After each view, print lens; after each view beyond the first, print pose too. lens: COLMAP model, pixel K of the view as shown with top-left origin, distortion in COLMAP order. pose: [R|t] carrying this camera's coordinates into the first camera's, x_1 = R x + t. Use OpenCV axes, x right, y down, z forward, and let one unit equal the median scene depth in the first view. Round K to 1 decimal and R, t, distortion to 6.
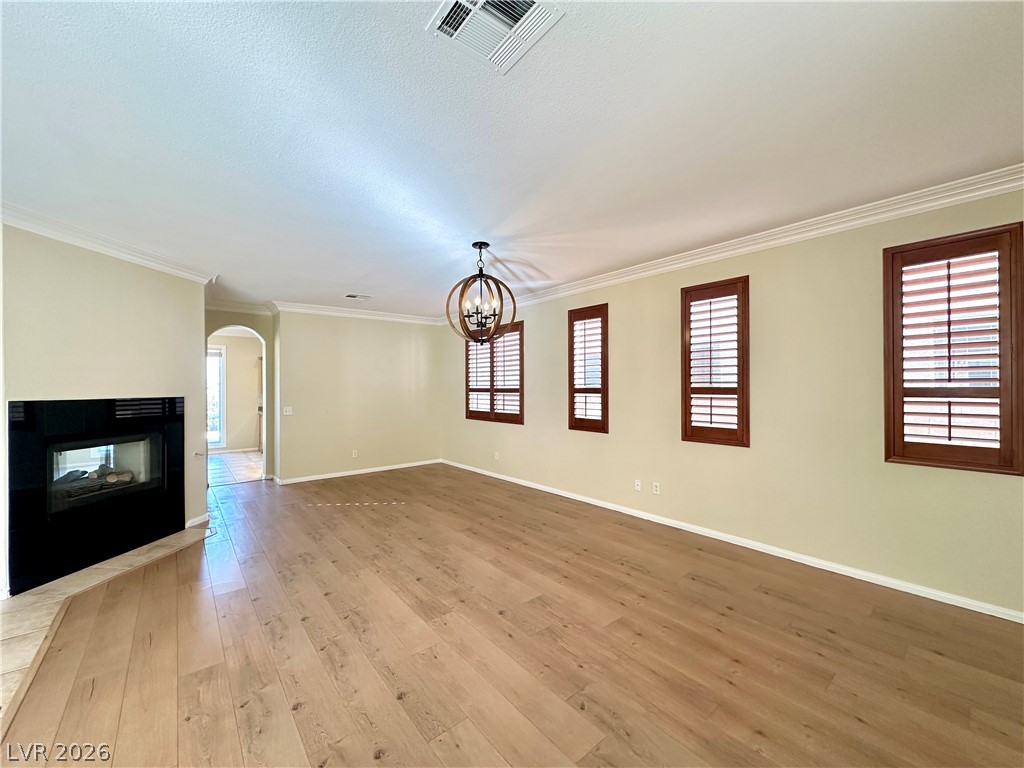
lens RADIAL K [[407.0, 0, 512.0], [0, 407.0, 384.0], [0, 0, 1]] dist [-0.004875, 0.000269]
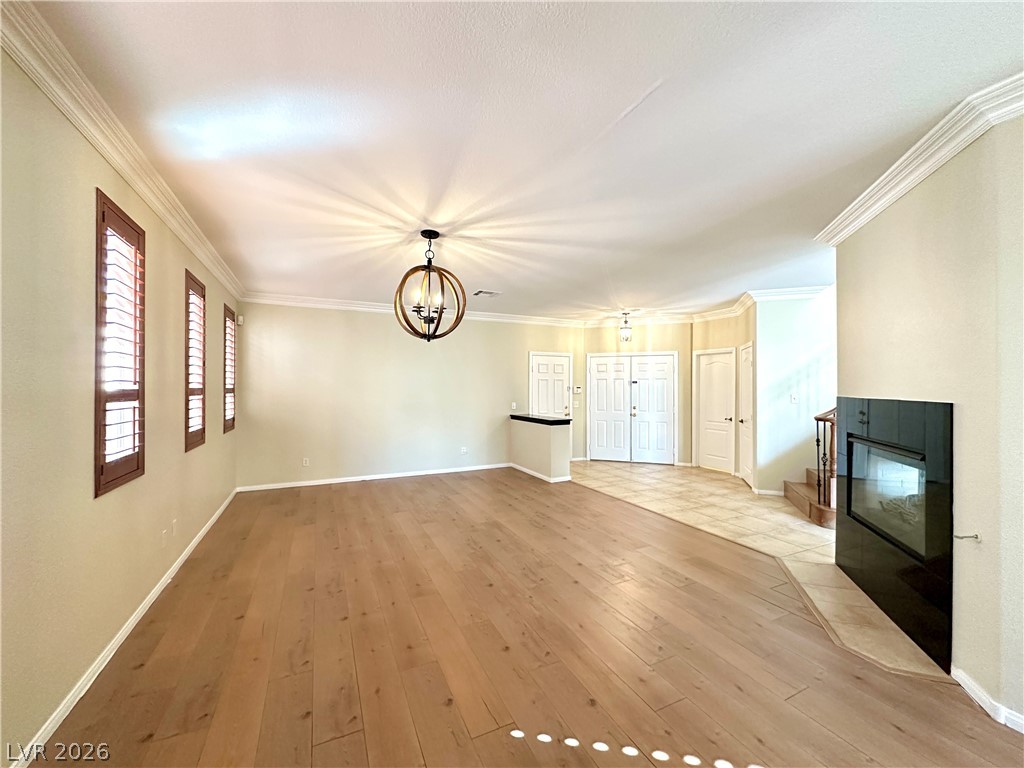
lens RADIAL K [[407.0, 0, 512.0], [0, 407.0, 384.0], [0, 0, 1]] dist [-0.004875, 0.000269]
pose [[-0.971039, 0.007815, 0.238792, -0.480604], [0.004063, 0.999861, -0.016201, 0.016865], [-0.238885, -0.014761, -0.970936, 1.855692]]
